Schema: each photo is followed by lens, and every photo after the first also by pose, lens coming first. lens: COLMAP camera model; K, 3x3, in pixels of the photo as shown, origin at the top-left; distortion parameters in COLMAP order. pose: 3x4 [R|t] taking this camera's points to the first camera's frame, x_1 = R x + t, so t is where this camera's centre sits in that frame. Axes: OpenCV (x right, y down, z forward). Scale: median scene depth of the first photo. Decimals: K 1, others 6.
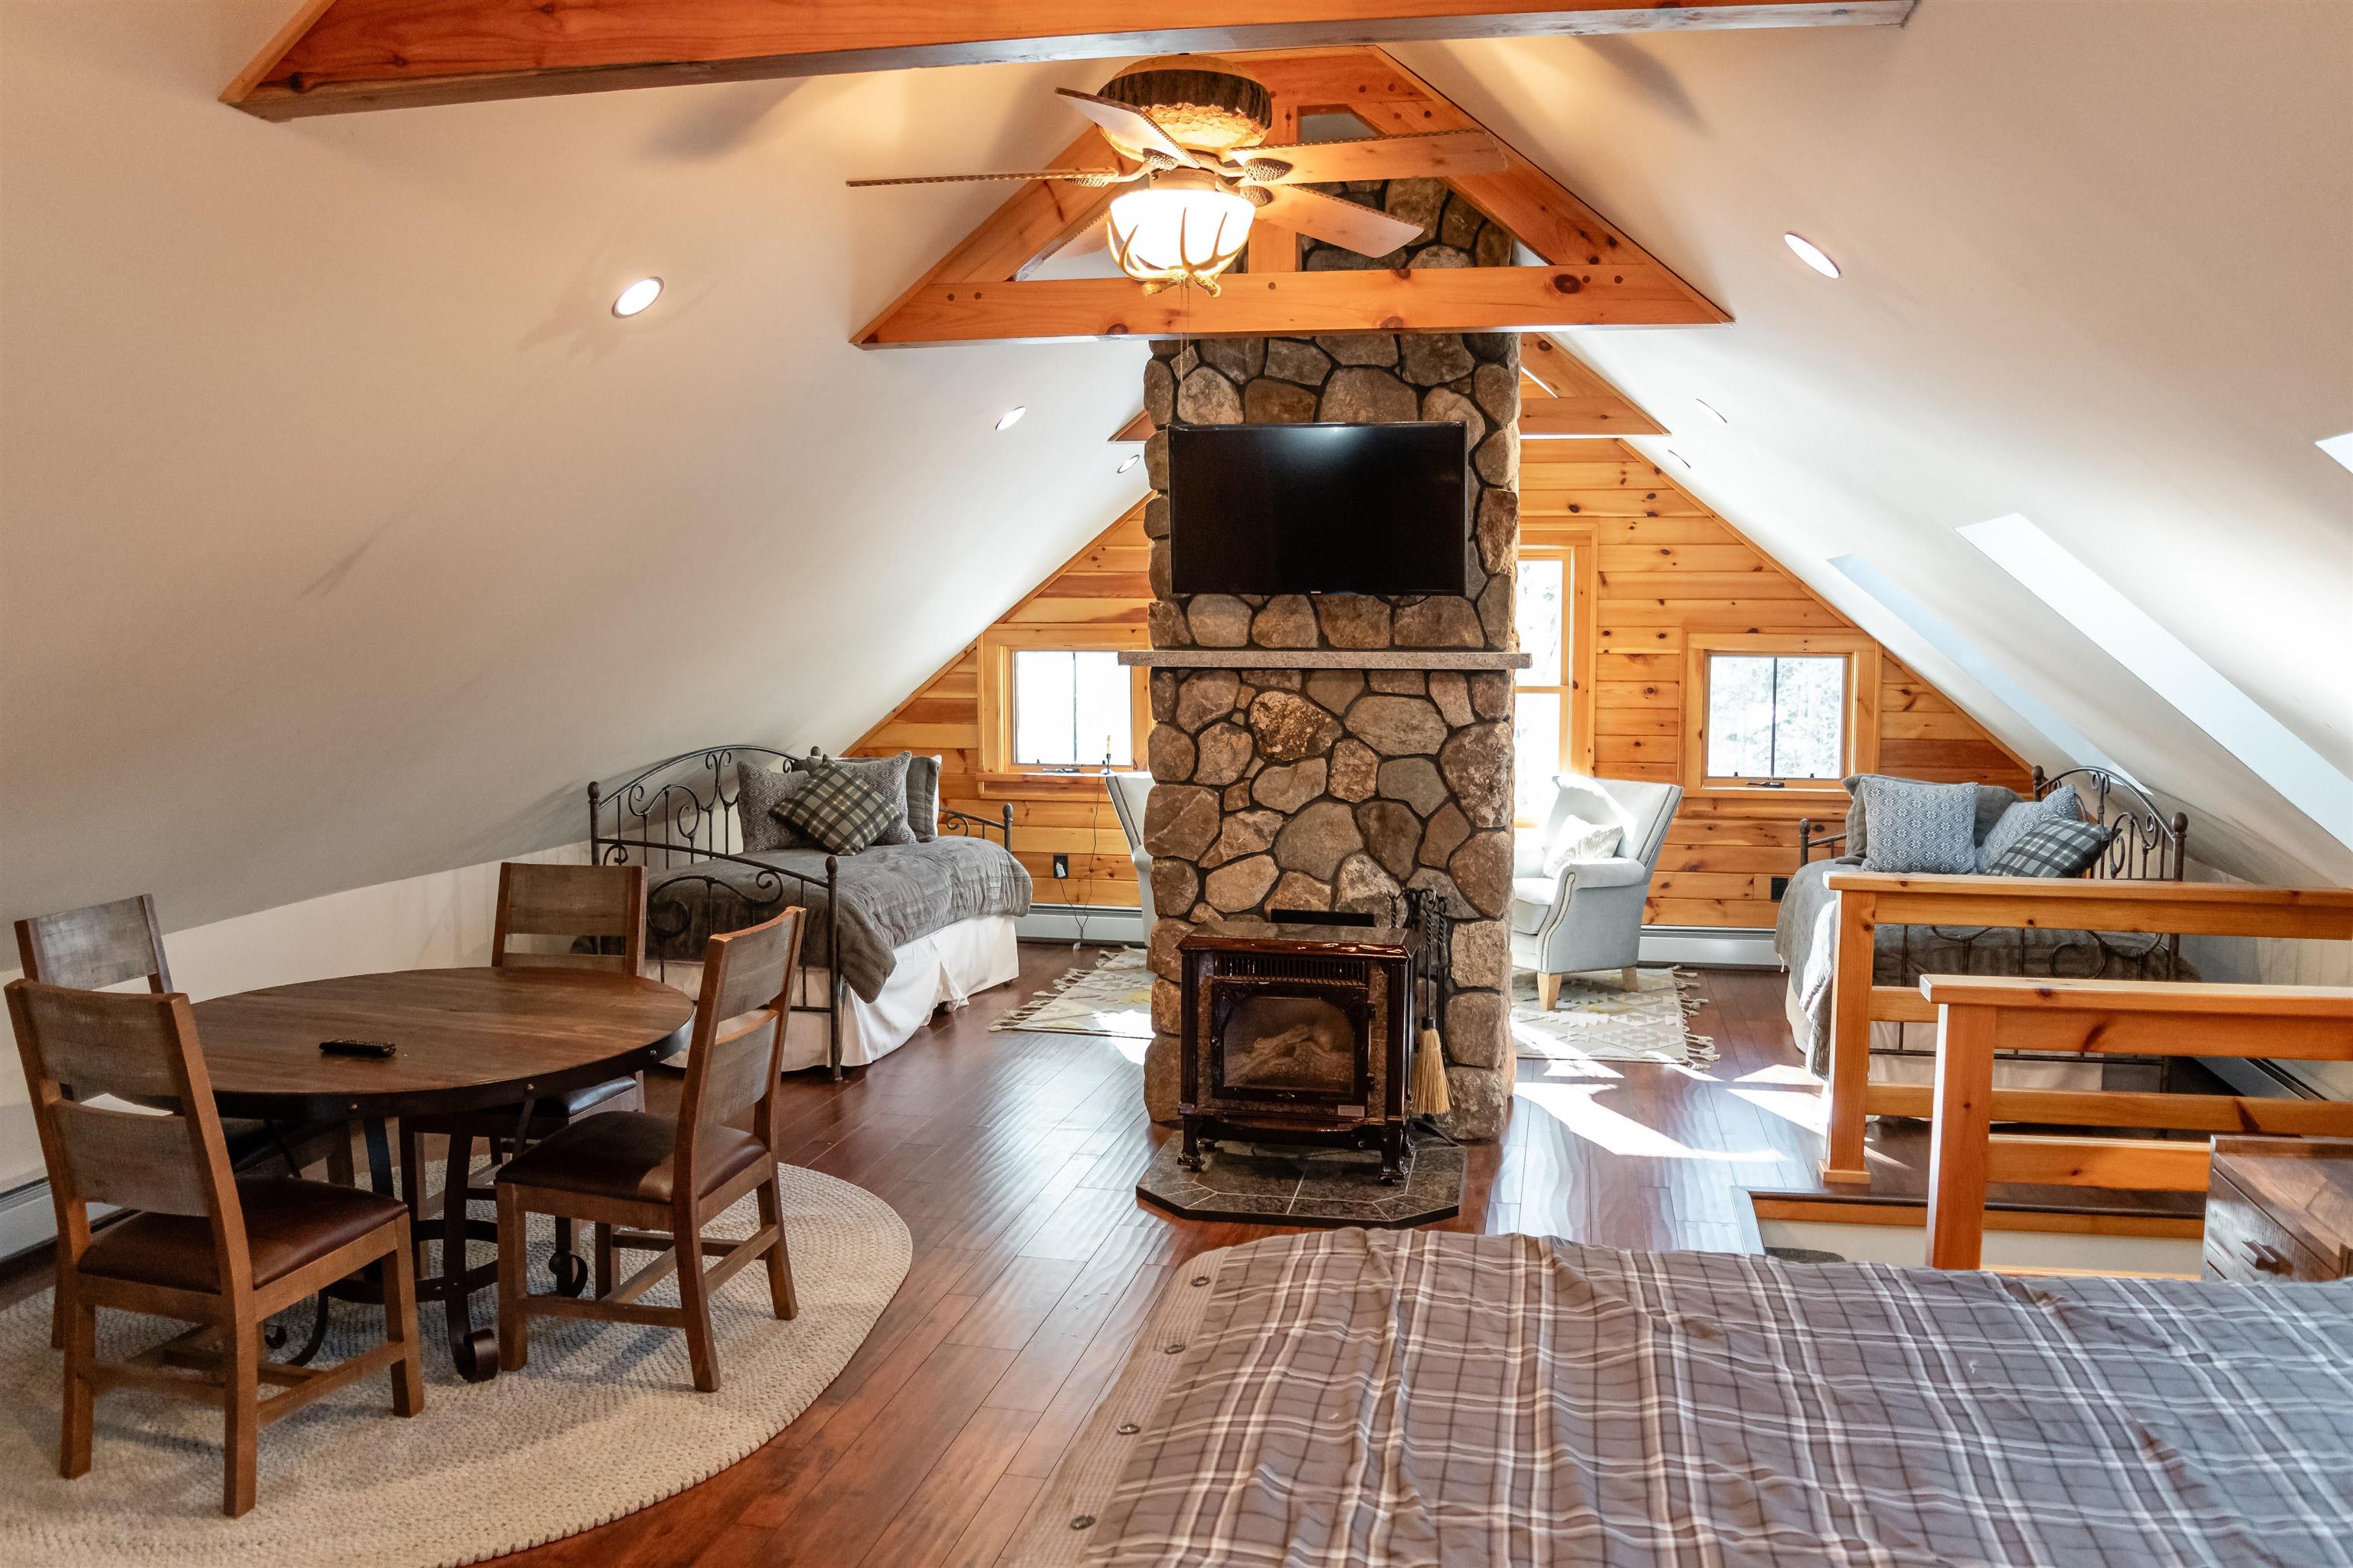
lens RADIAL K [[1844.0, 0, 1174.0], [0, 1844.0, 778.0], [0, 0, 1]] dist [-0.091322, 0.019402]
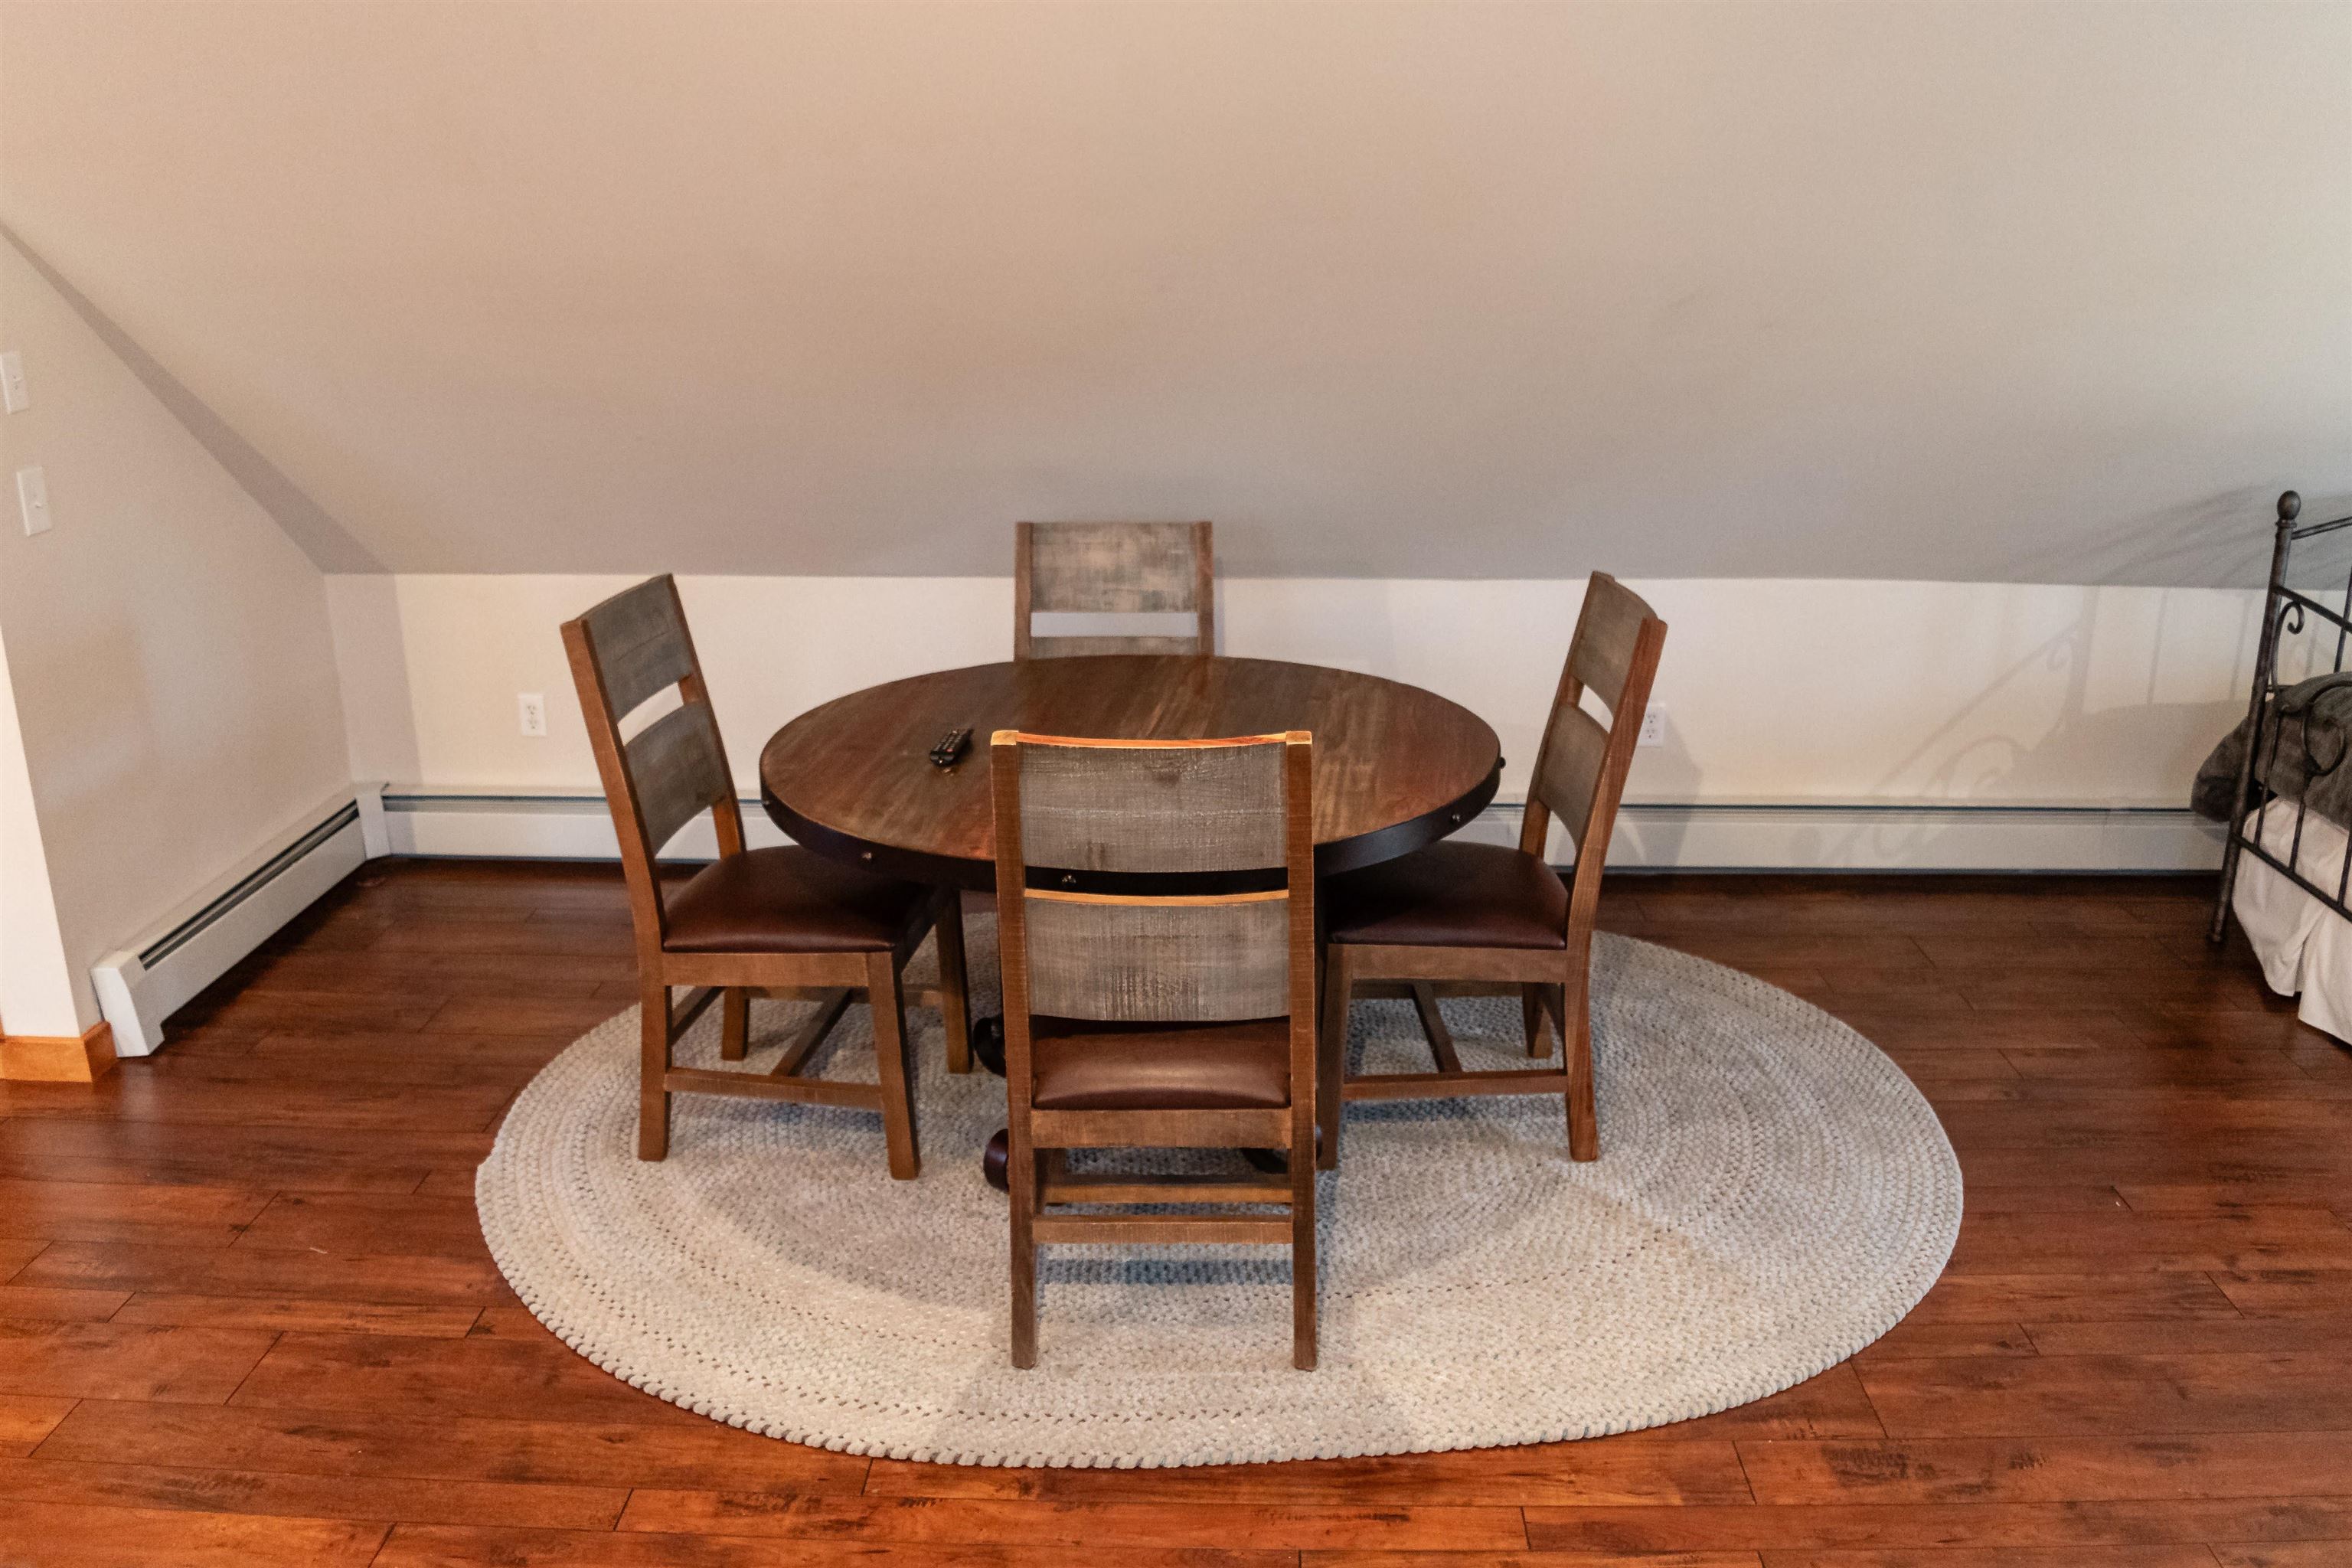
lens RADIAL K [[1843.1, 0, 1172.5], [0, 1843.1, 777.7], [0, 0, 1]] dist [-0.091322, 0.019402]
pose [[0.173745, 0.294572, -0.939702, 0.224267], [-0.079715, 0.955291, 0.284720, -0.051705], [0.981559, 0.025440, 0.189459, 0.607345]]
